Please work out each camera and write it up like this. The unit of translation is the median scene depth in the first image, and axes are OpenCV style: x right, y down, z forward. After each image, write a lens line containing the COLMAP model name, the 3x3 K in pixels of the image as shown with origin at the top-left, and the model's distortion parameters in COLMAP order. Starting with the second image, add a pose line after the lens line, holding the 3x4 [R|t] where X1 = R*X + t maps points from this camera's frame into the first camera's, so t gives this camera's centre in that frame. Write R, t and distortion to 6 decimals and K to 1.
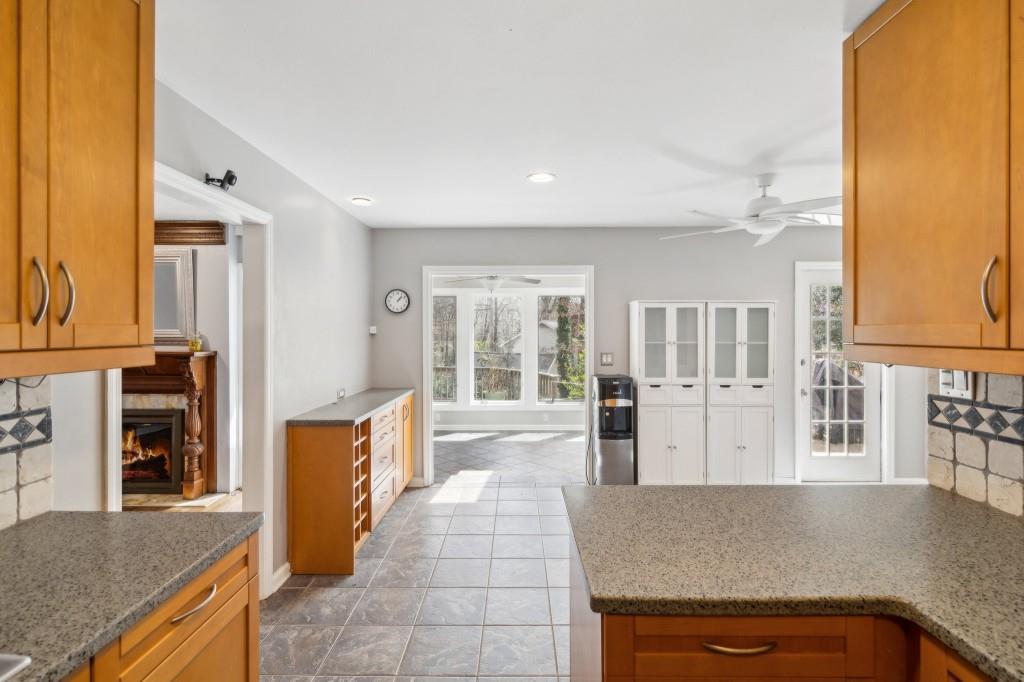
lens RADIAL K [[470.5, 0, 512.9], [0, 470.5, 333.6], [0, 0, 1]] dist [-0.000681, -0.000073]
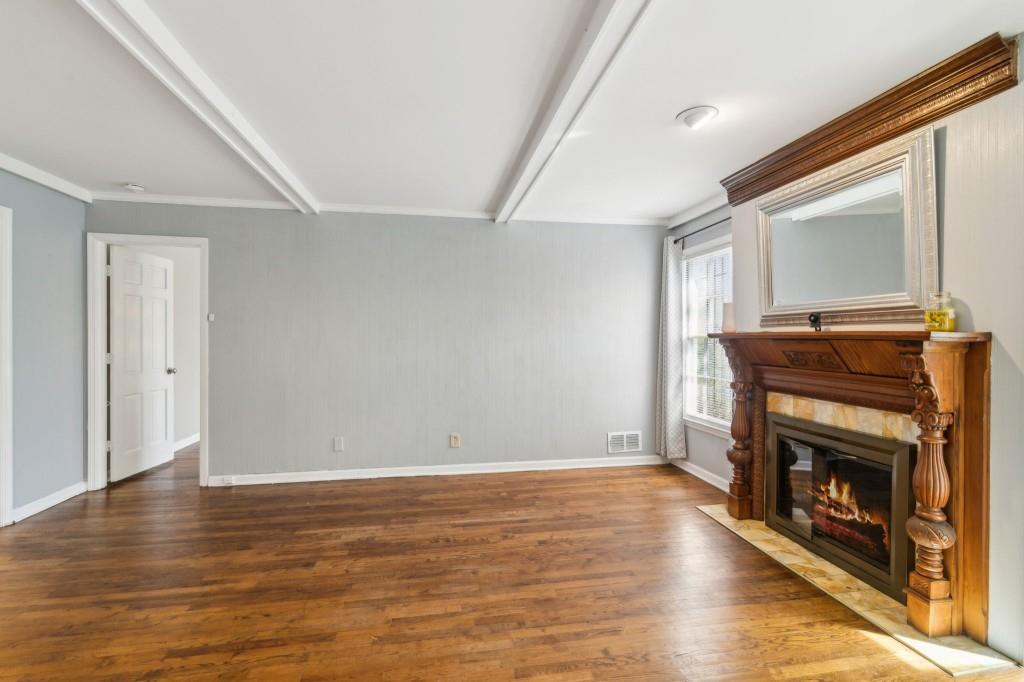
lens RADIAL K [[468.3, 0, 513.2], [0, 468.3, 338.1], [0, 0, 1]] dist [-0.000854, 0.000103]
pose [[0.181298, 0.003388, -0.983422, -0.280393], [-0.006935, 0.999974, 0.002166, 0.046178], [0.983404, 0.006427, 0.181317, 0.483306]]
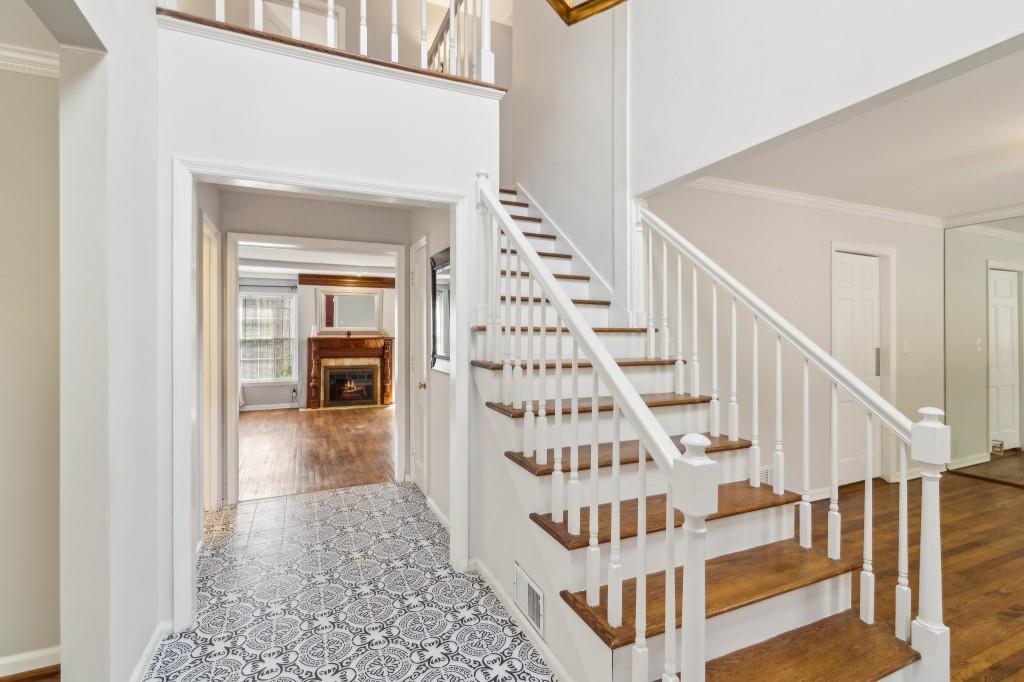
lens RADIAL K [[470.5, 0, 512.9], [0, 470.5, 333.6], [0, 0, 1]] dist [-0.000681, -0.000073]
pose [[0.912006, 0.001971, 0.410173, -1.043879], [0.000354, 0.999984, -0.005593, 0.032131], [-0.410177, 0.005246, 0.911991, -1.234343]]
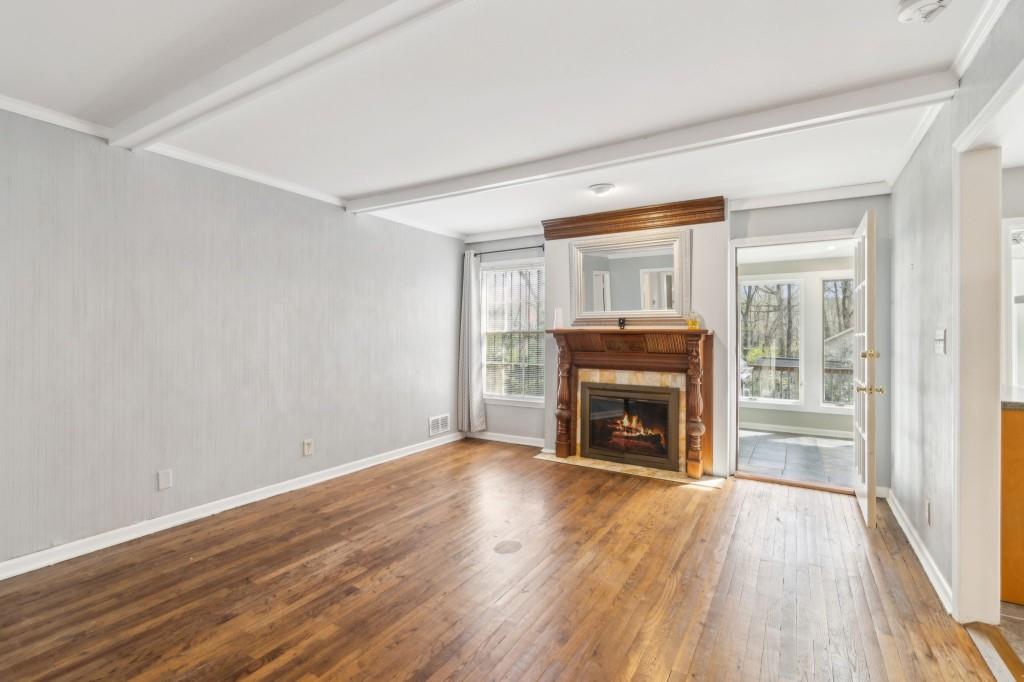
lens RADIAL K [[470.5, 0, 512.9], [0, 470.5, 333.6], [0, 0, 1]] dist [-0.000681, -0.000073]
pose [[0.860843, 0.002361, -0.508865, -0.507235], [-0.007396, 0.999942, -0.007873, 0.055899], [0.508816, 0.010541, 0.860811, -0.056082]]
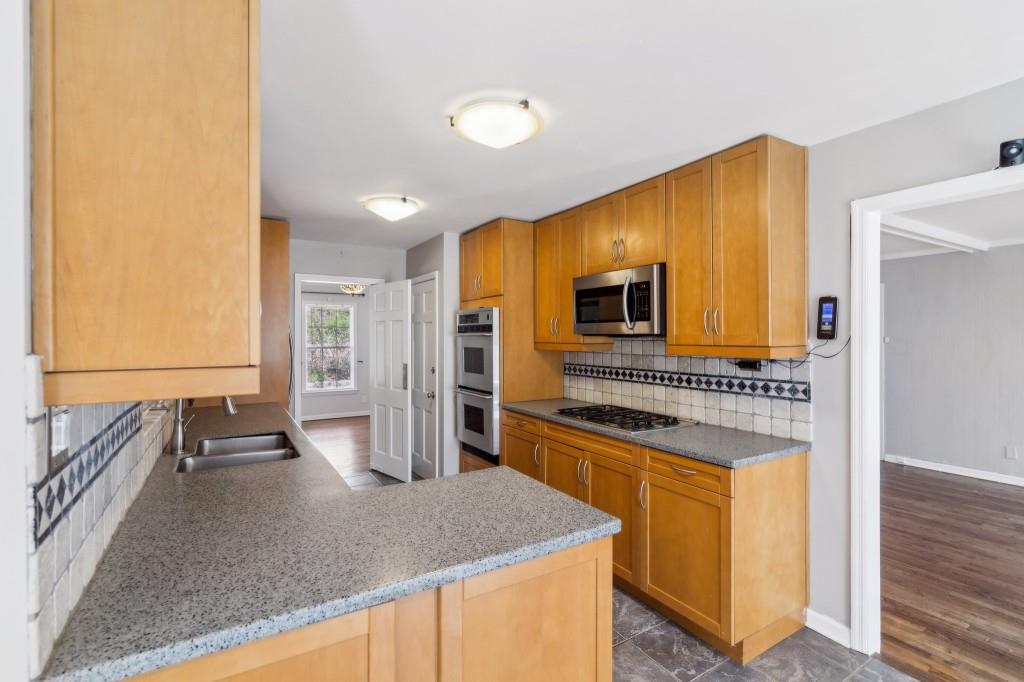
lens RADIAL K [[470.5, 0, 512.9], [0, 470.5, 333.6], [0, 0, 1]] dist [-0.000681, -0.000073]
pose [[-0.847578, -0.000092, -0.530672, 0.277798], [-0.000823, 0.999999, 0.001140, -0.006986], [0.530671, 0.001403, -0.847577, 0.619853]]
